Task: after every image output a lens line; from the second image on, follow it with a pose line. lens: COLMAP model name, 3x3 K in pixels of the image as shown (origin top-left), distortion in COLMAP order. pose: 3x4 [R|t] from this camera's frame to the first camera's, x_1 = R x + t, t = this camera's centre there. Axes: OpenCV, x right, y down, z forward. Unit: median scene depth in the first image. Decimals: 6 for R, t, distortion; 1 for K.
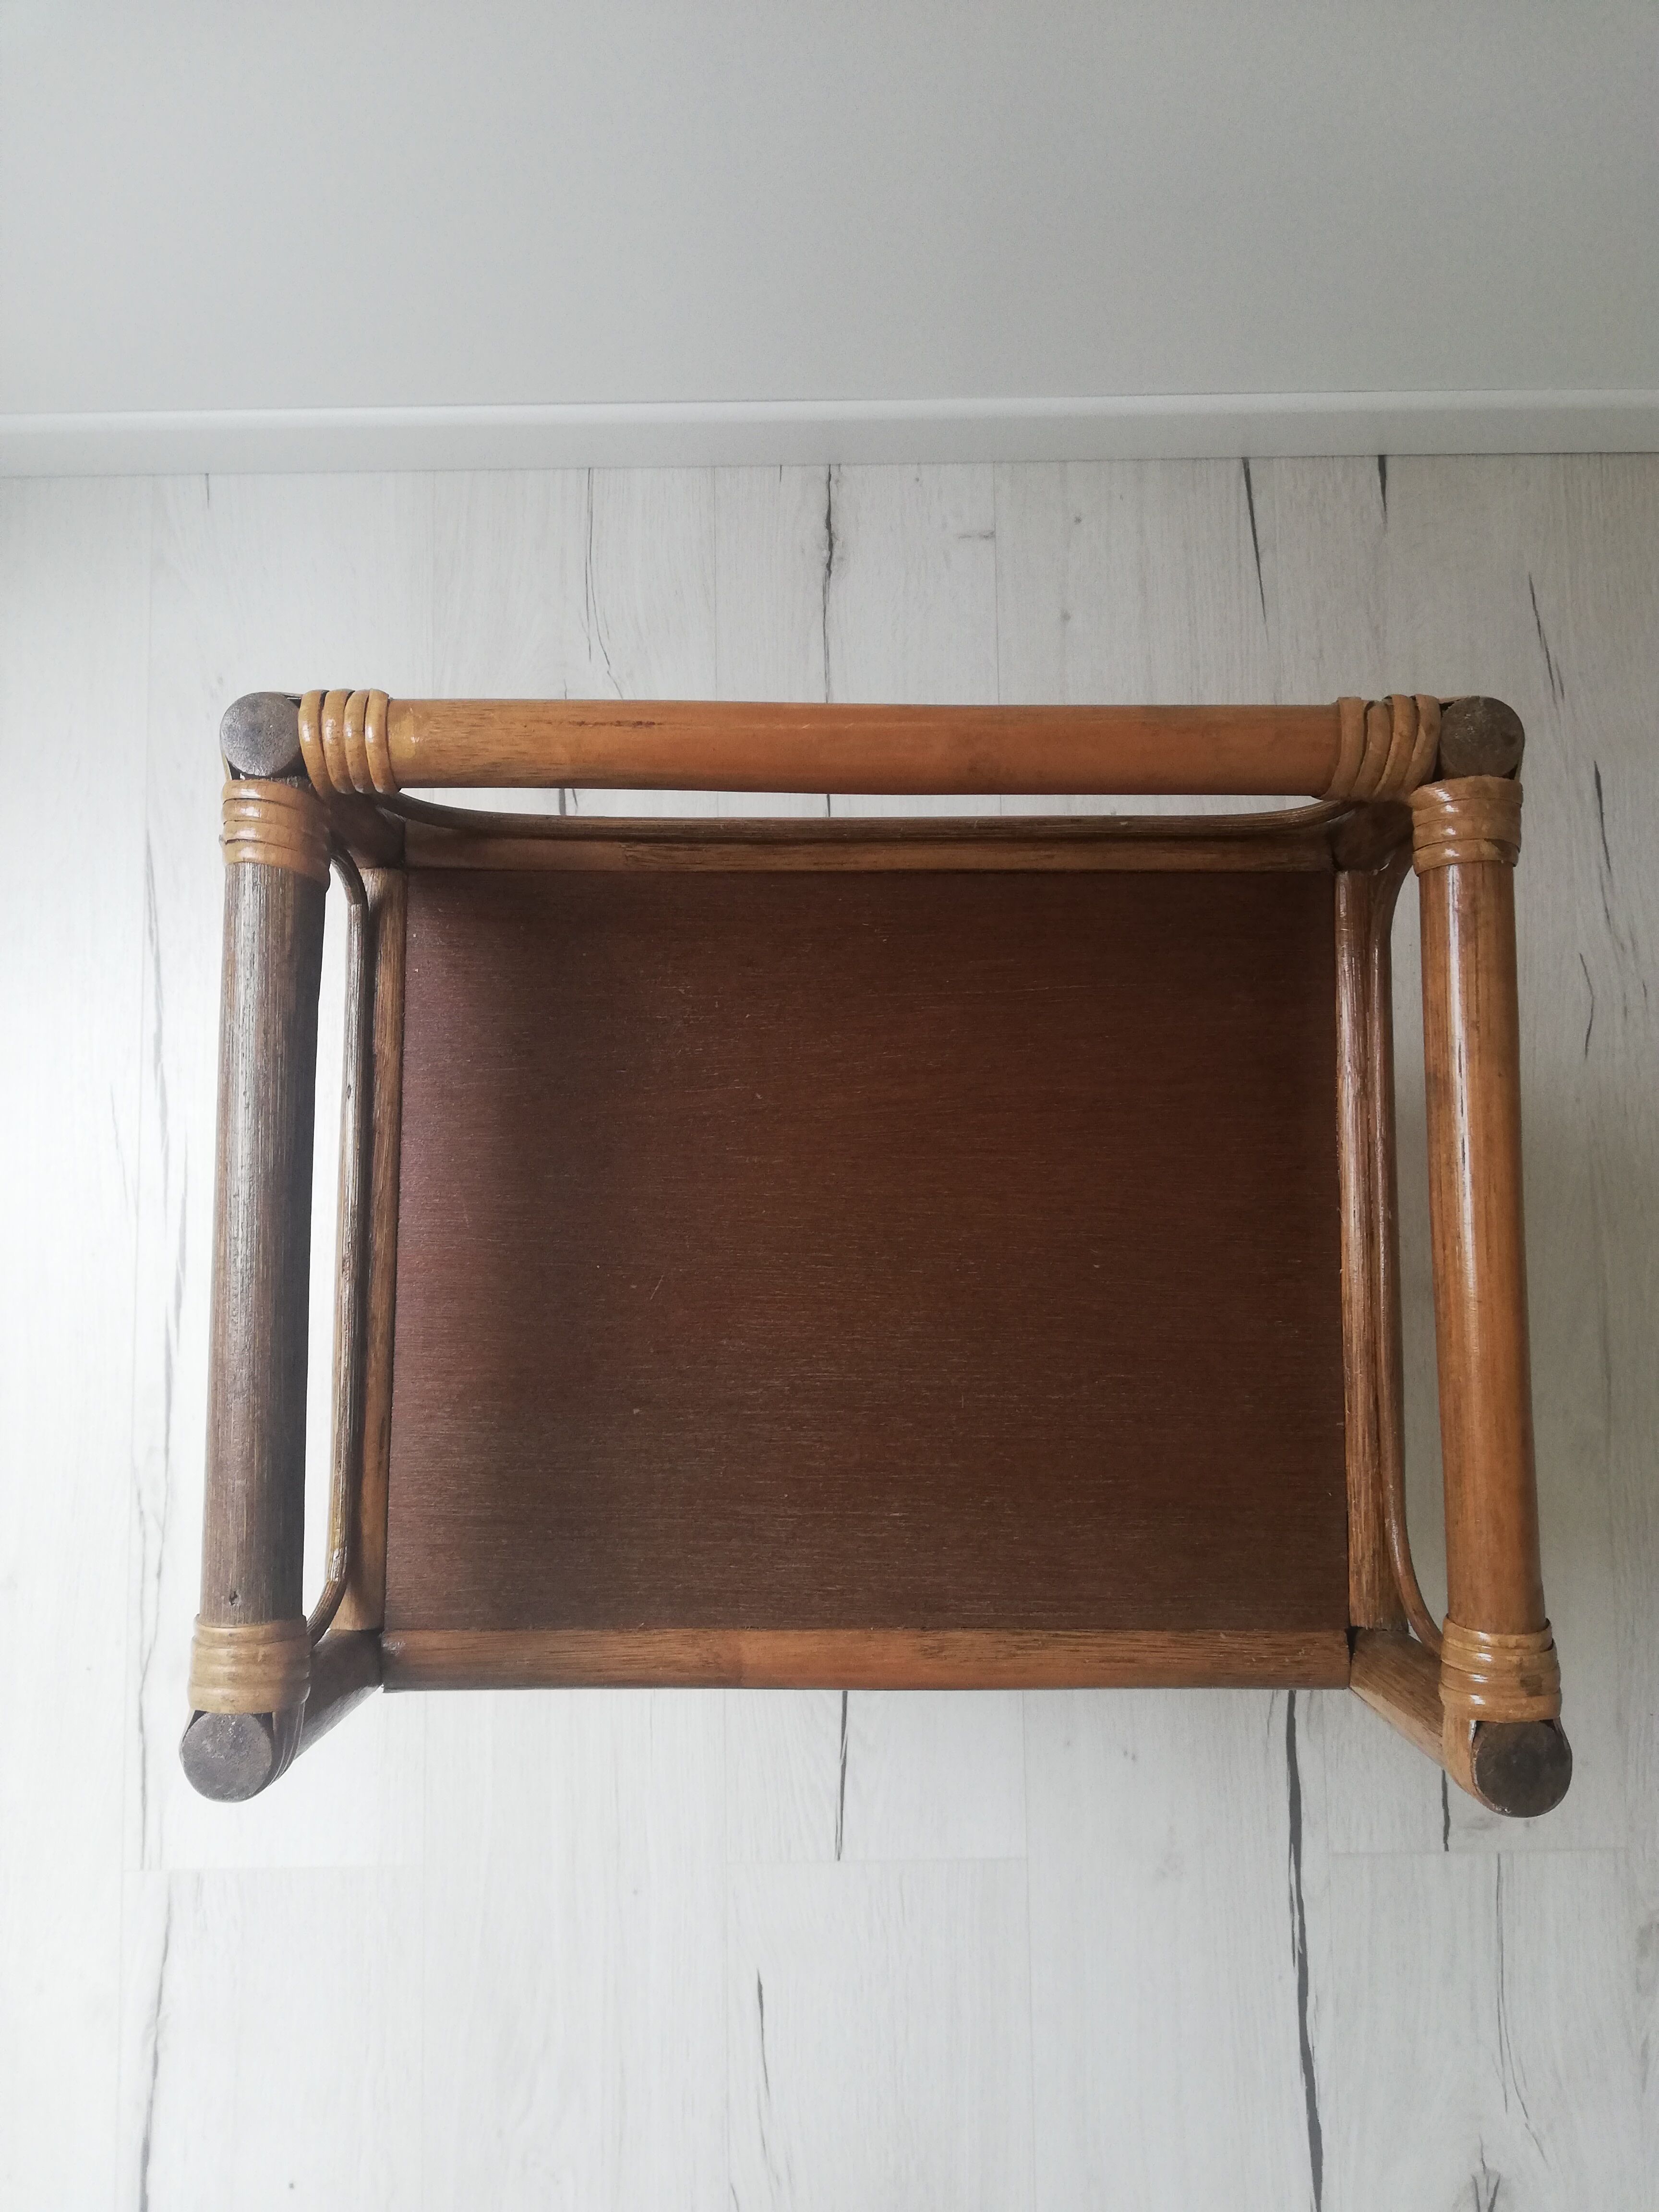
lens RADIAL K [[1681.5, 0, 826.8], [0, 1681.5, 1101.7], [0, 0, 1]] dist [0.040239, -0.076329]
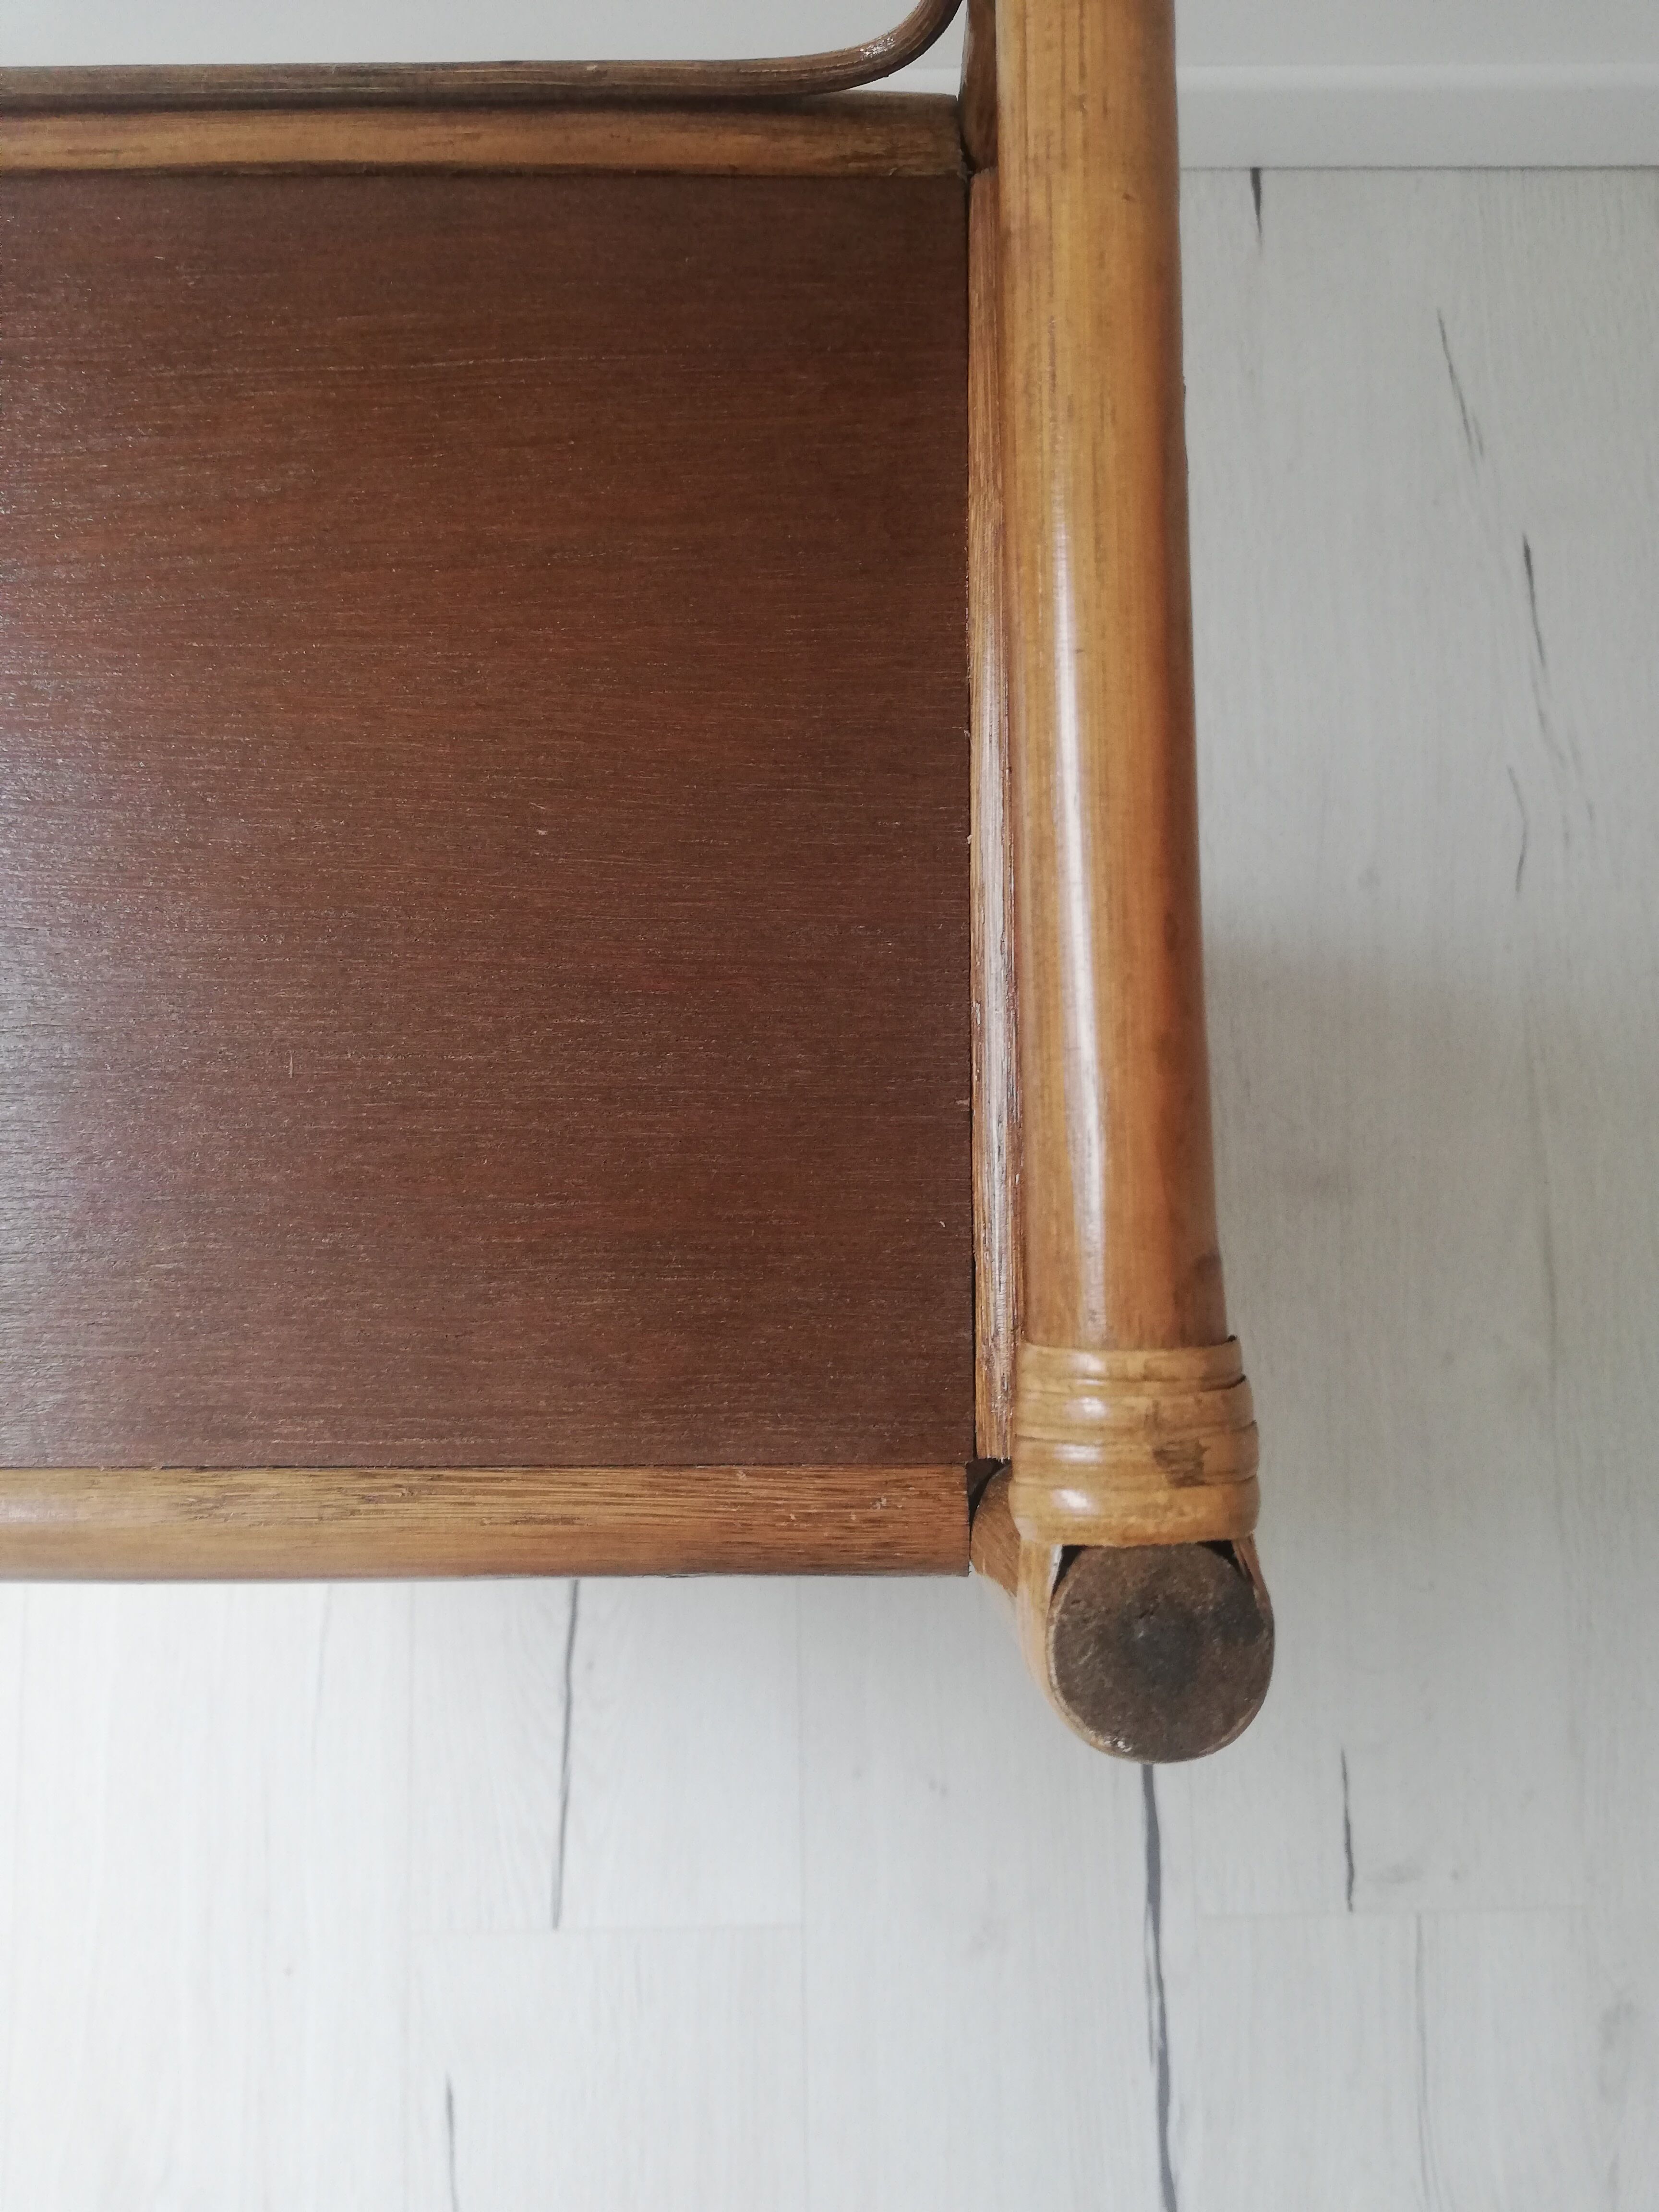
lens RADIAL K [[1681.5, 0, 839.3], [0, 1681.5, 1108.7], [0, 0, 1]] dist [0.040239, -0.076329]
pose [[0.999972, -0.003037, 0.006817, 0.260755], [0.003293, 0.999275, -0.037936, 0.216117], [-0.006697, 0.037957, 0.999257, 0.444165]]
